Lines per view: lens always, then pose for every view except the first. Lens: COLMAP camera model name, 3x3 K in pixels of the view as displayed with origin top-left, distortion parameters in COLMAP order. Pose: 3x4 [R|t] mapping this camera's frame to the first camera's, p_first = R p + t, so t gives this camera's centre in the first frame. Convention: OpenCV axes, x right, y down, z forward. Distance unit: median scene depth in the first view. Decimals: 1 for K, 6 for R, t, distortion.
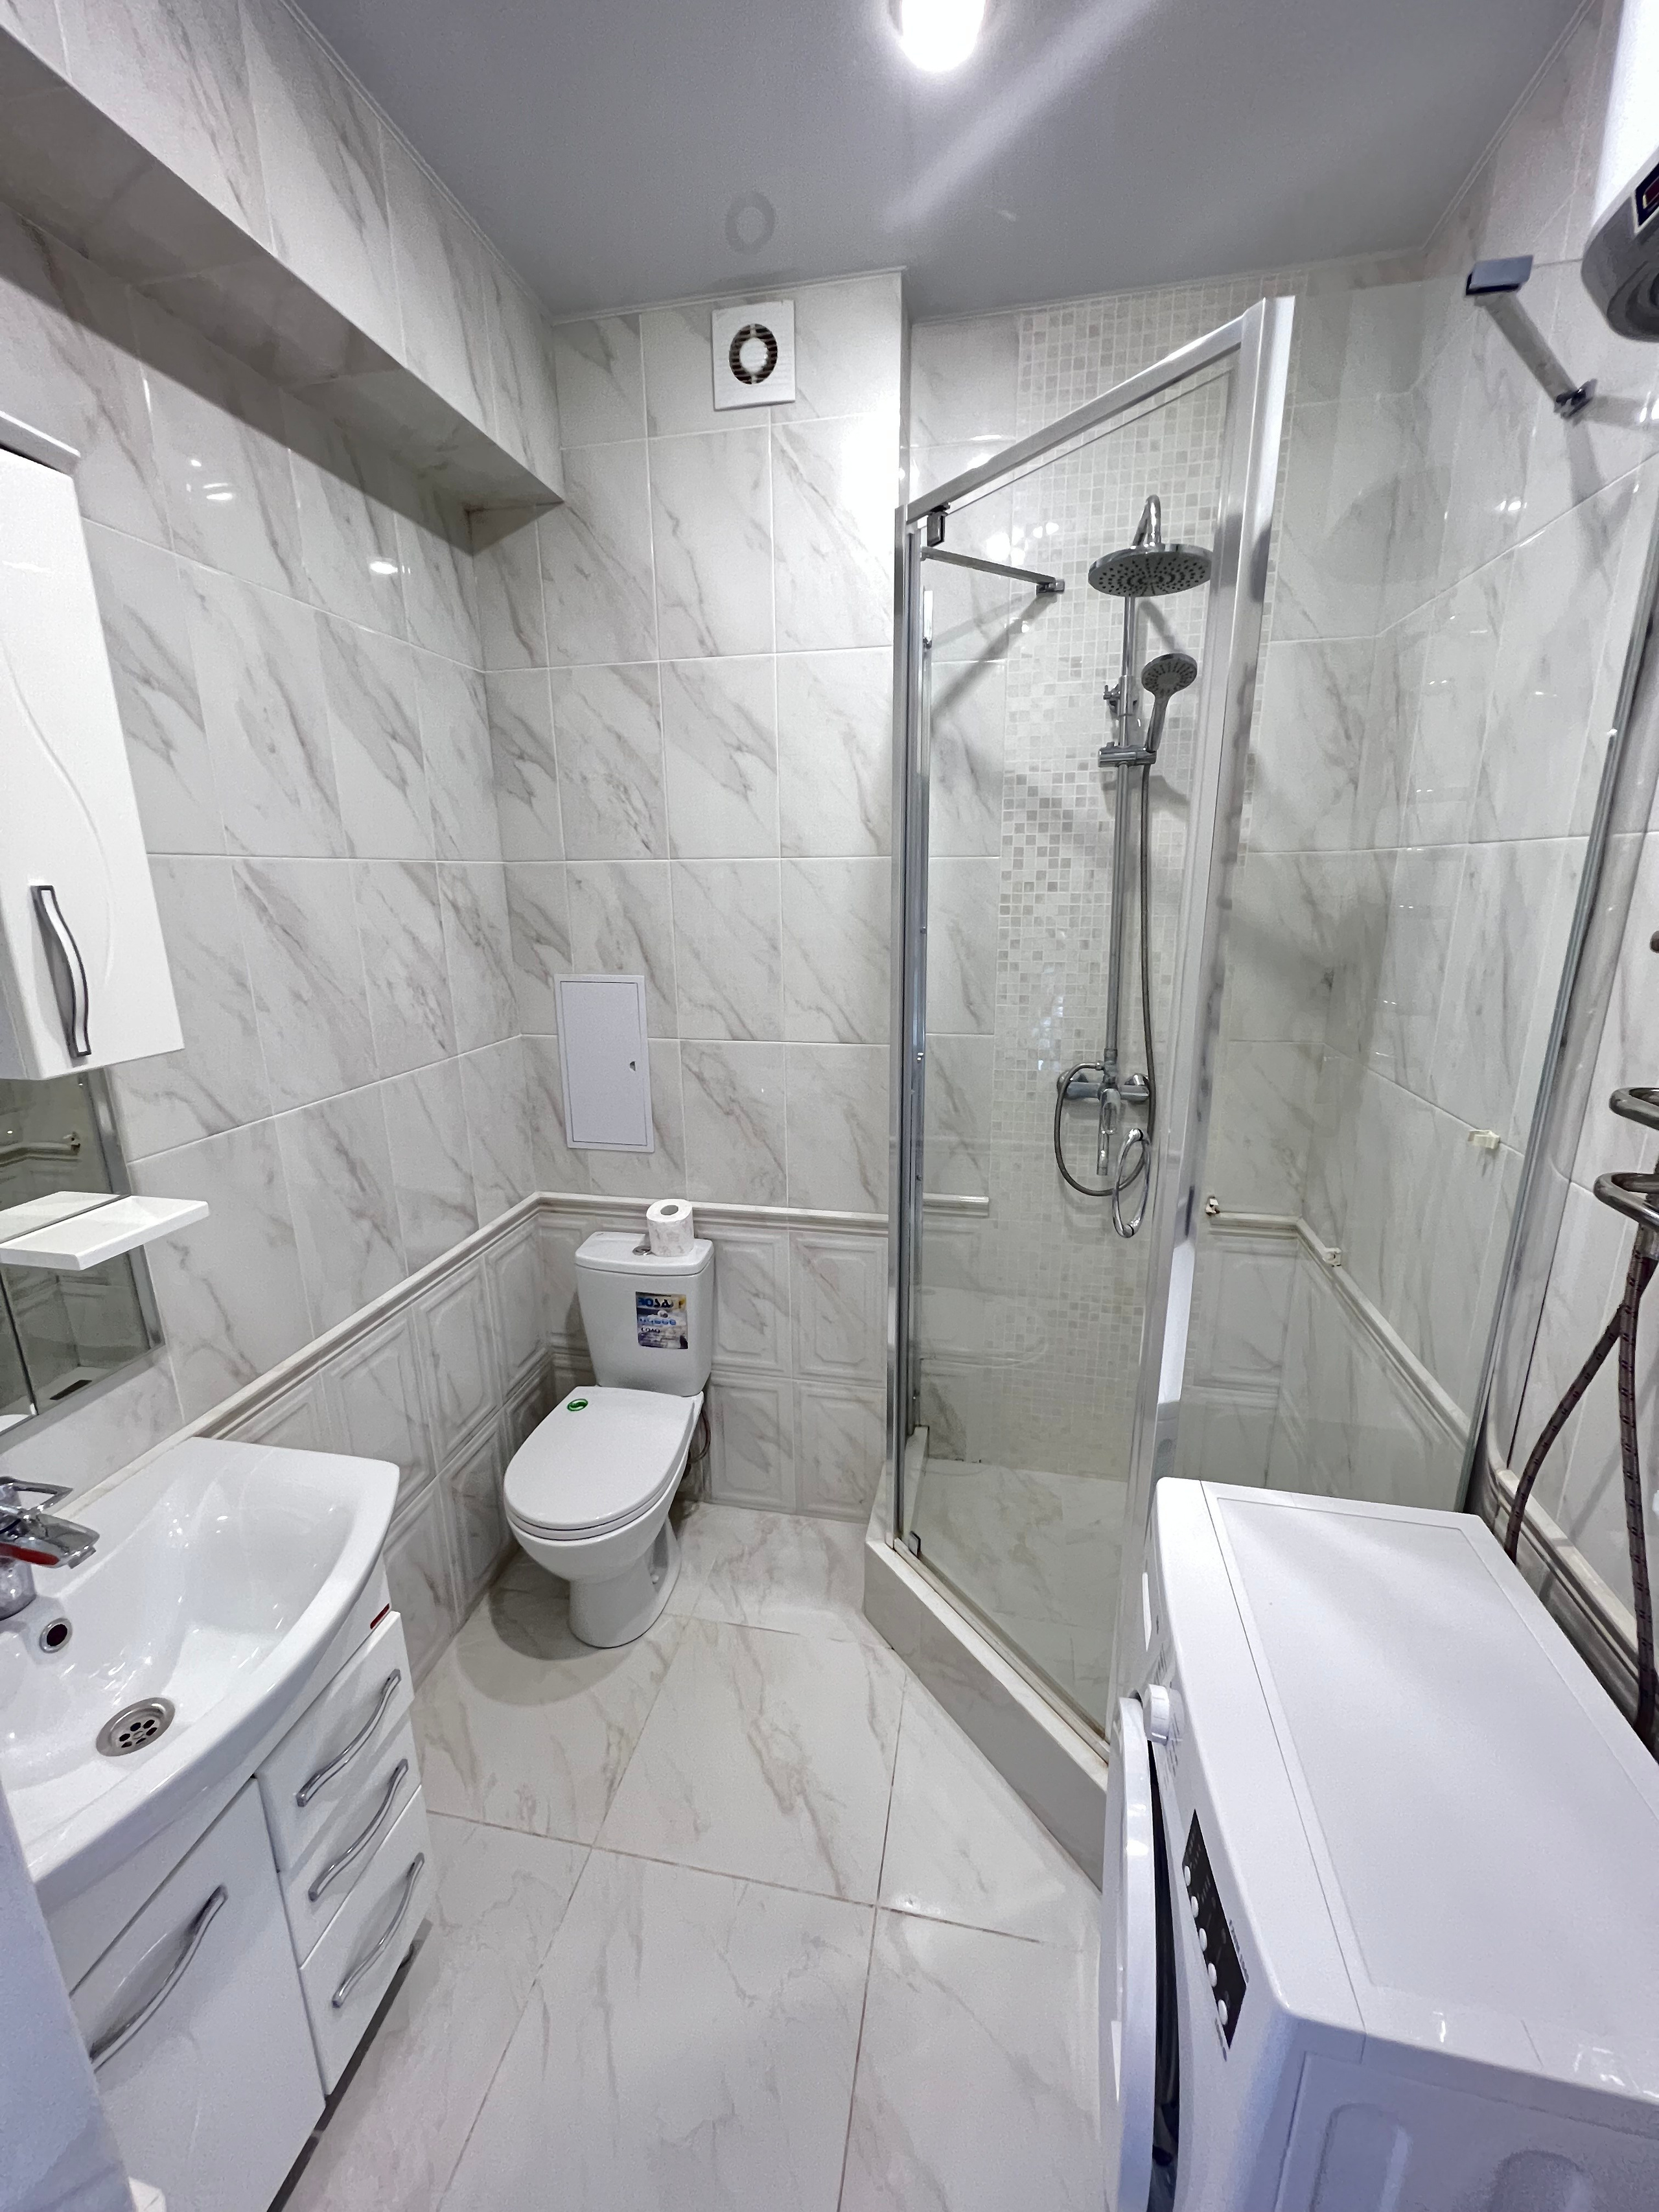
lens RADIAL K [[887.0, 0, 830.3], [0, 887.0, 1106.0], [0, 0, 1]] dist [-0.000418, 0.000242]
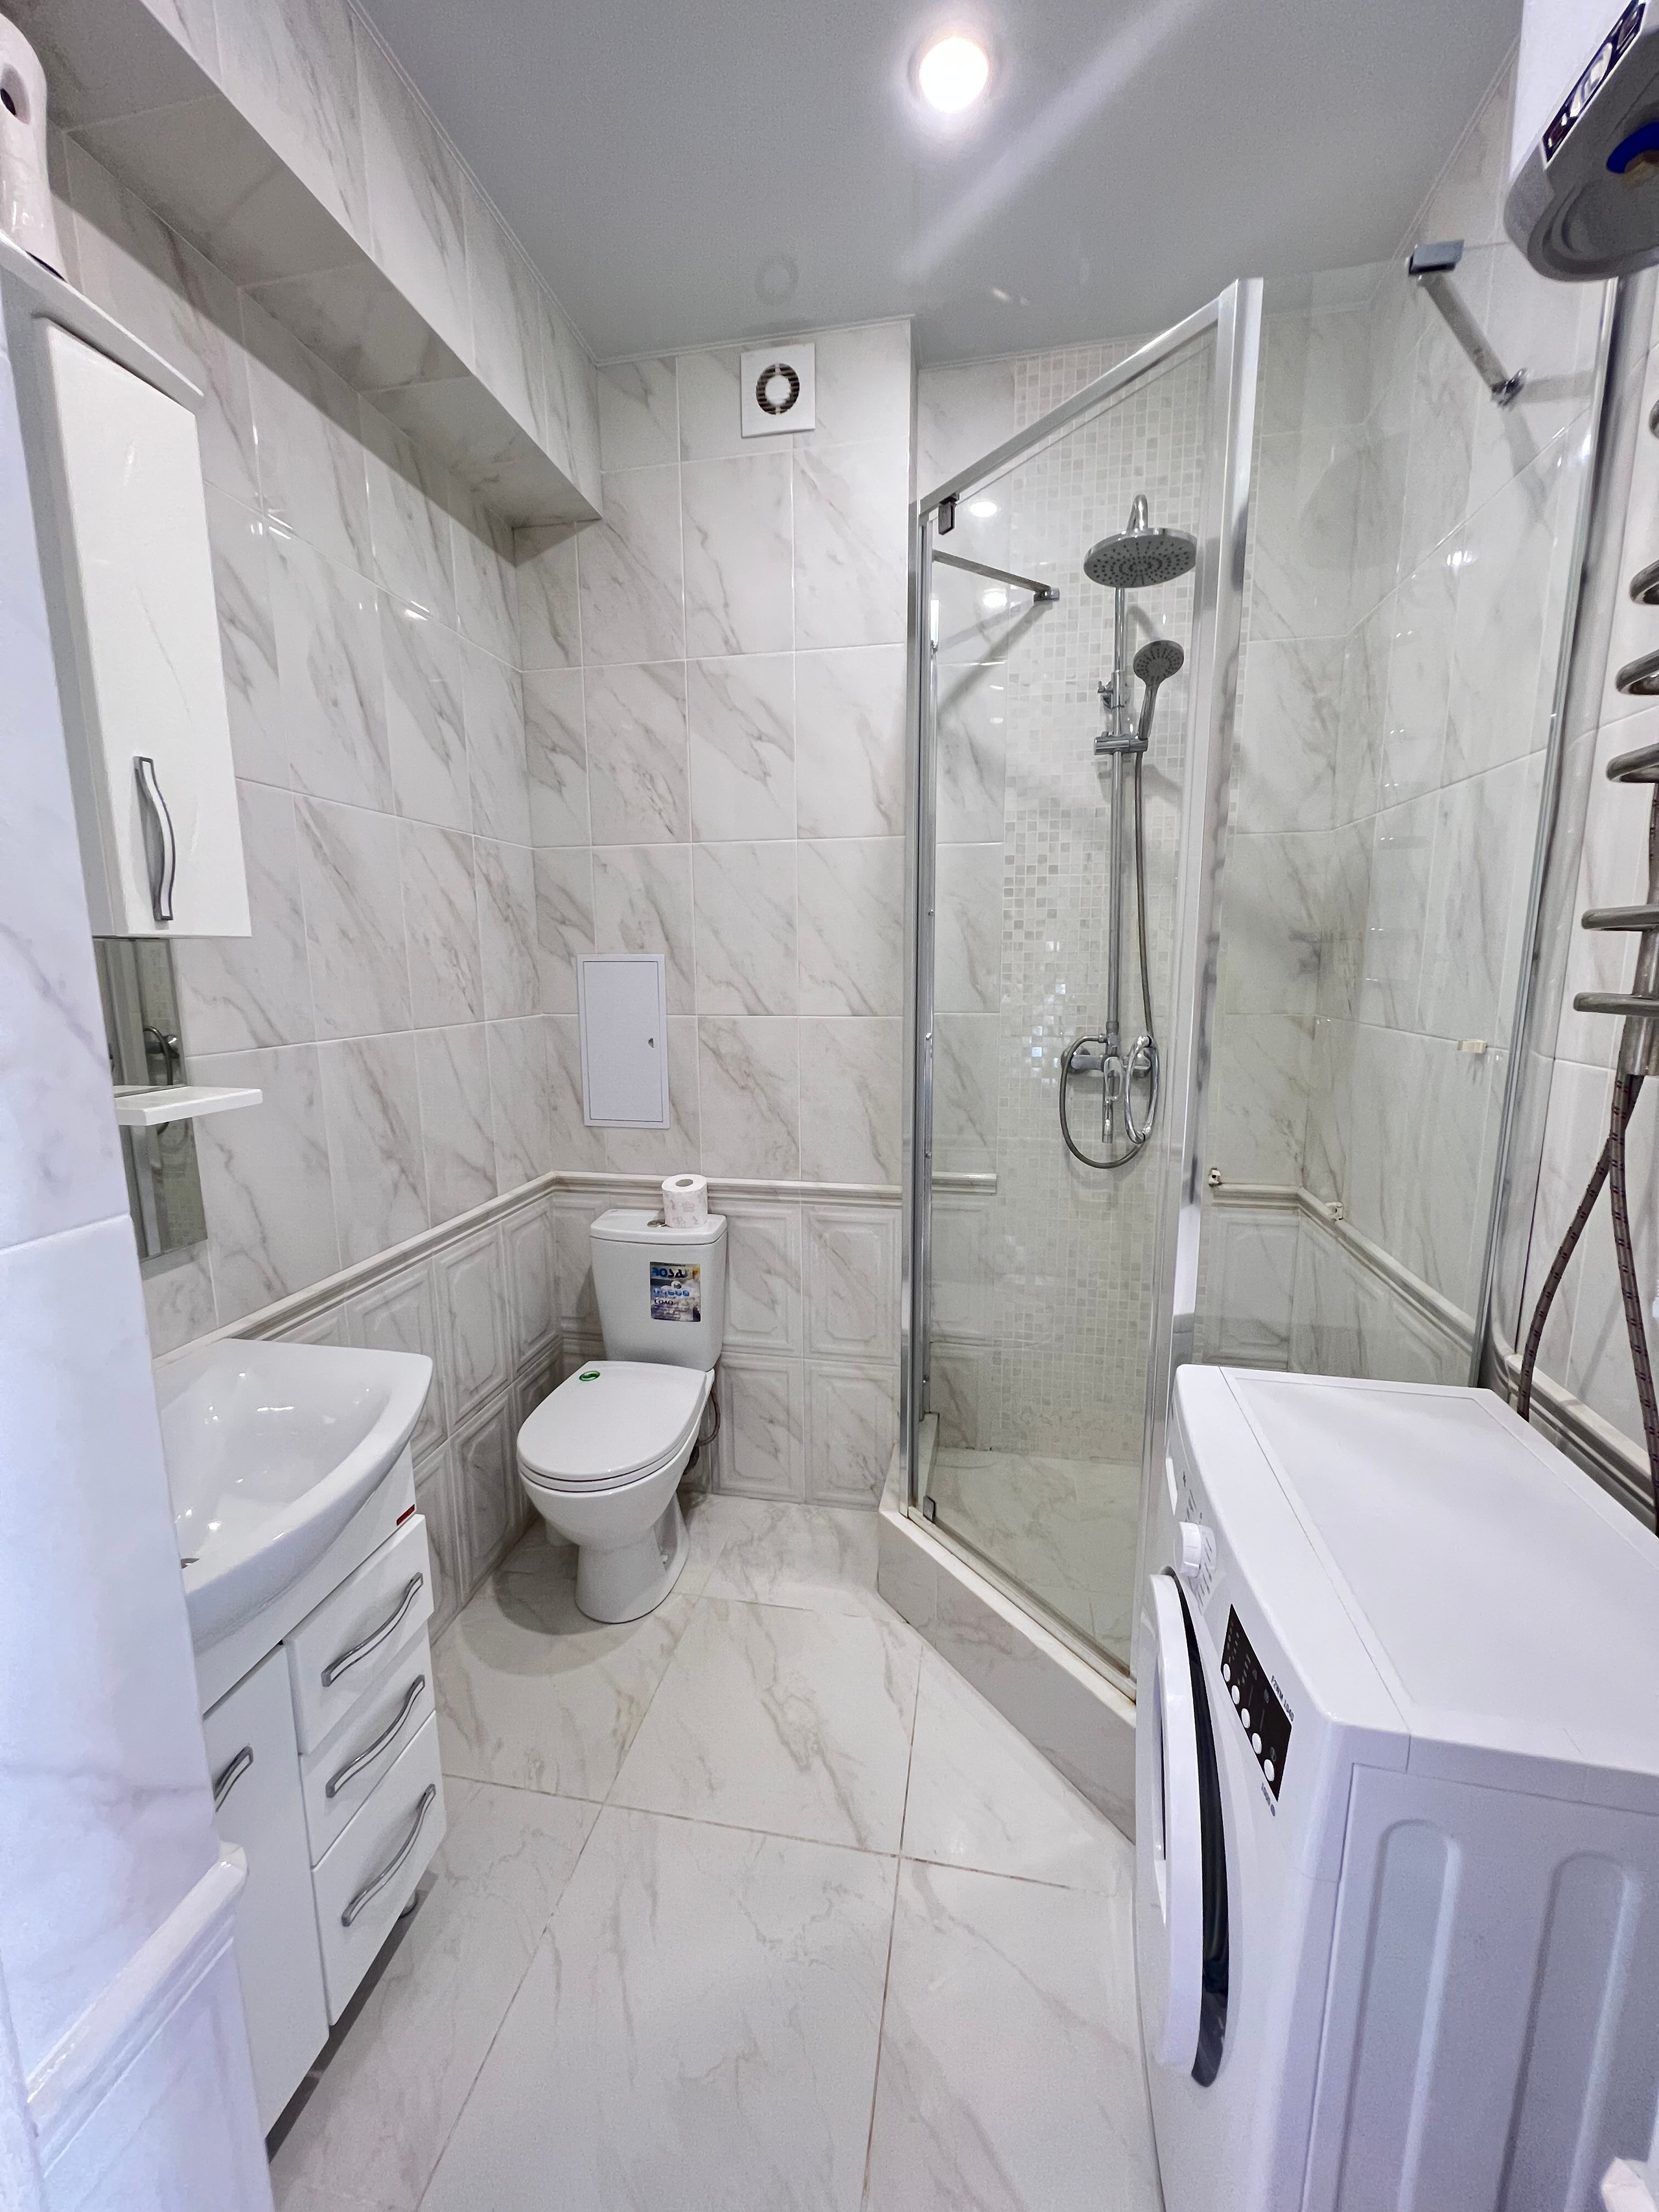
lens RADIAL K [[887.0, 0, 830.6], [0, 887.0, 1106.8], [0, 0, 1]] dist [-0.000418, 0.000242]
pose [[0.999950, 0.001955, 0.009781, -0.031276], [-0.001058, 0.995859, -0.090909, 0.163254], [-0.009919, 0.090894, 0.995811, -0.032429]]
